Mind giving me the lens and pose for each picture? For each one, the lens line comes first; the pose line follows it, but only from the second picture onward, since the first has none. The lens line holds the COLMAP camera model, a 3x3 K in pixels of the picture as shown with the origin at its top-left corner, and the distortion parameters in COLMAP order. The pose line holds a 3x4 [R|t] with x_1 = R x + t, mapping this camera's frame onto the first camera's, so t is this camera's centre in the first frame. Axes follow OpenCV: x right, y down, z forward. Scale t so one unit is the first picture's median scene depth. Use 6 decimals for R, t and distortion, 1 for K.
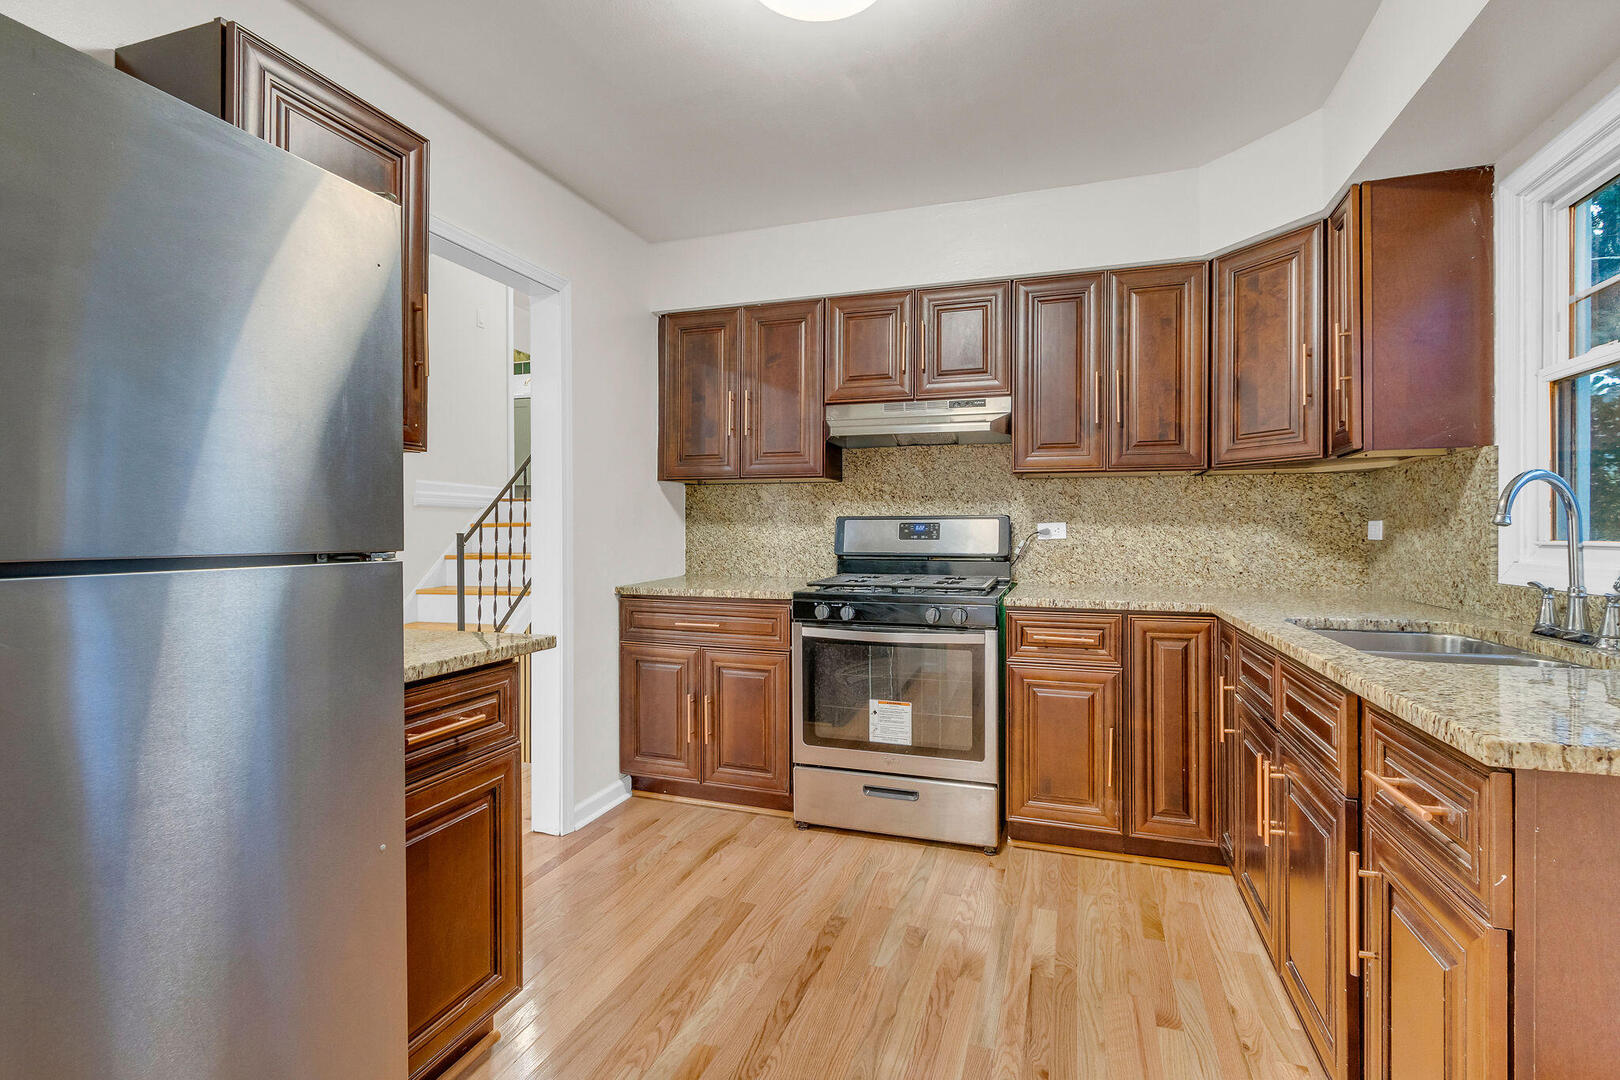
lens RADIAL K [[780.7, 0, 819.8], [0, 780.7, 532.7], [0, 0, 1]] dist [0.002099, -0.000077]
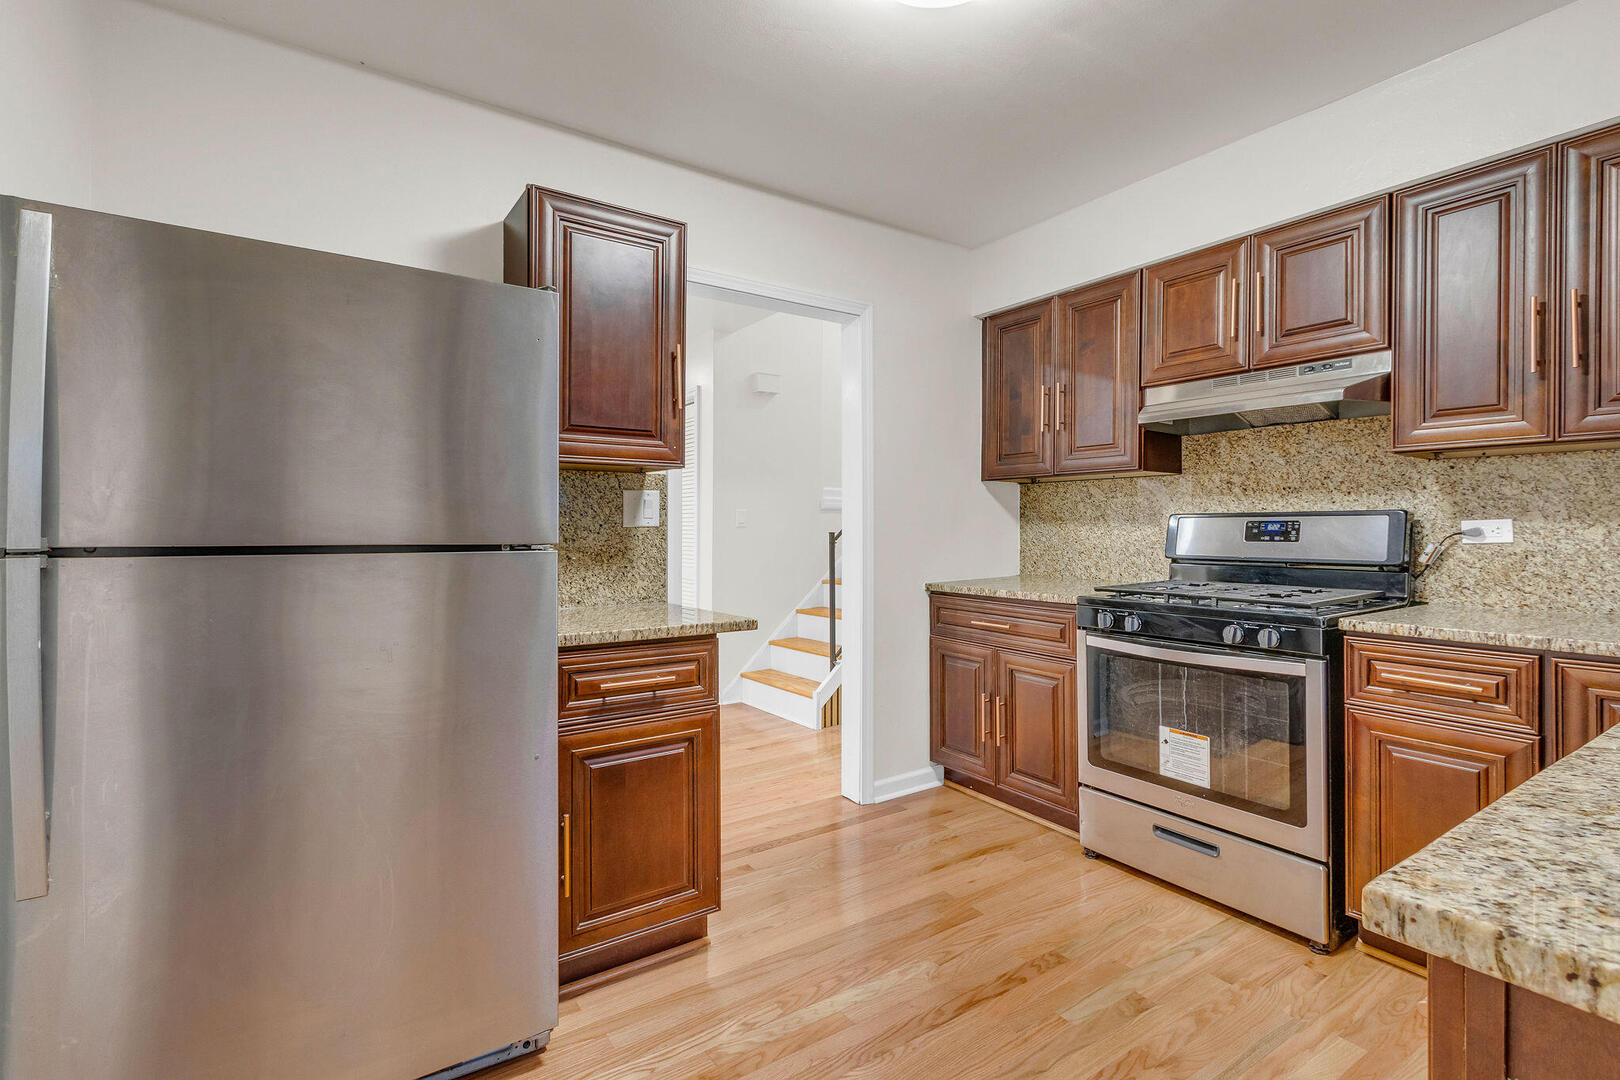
lens RADIAL K [[780.7, 0, 847.3], [0, 780.7, 528.4], [0, 0, 1]] dist [0.002099, -0.000077]
pose [[0.788285, -0.000622, -0.615310, 0.320103], [-0.002952, 0.999984, -0.004792, 0.000397], [0.615303, 0.005594, 0.788271, 0.104362]]
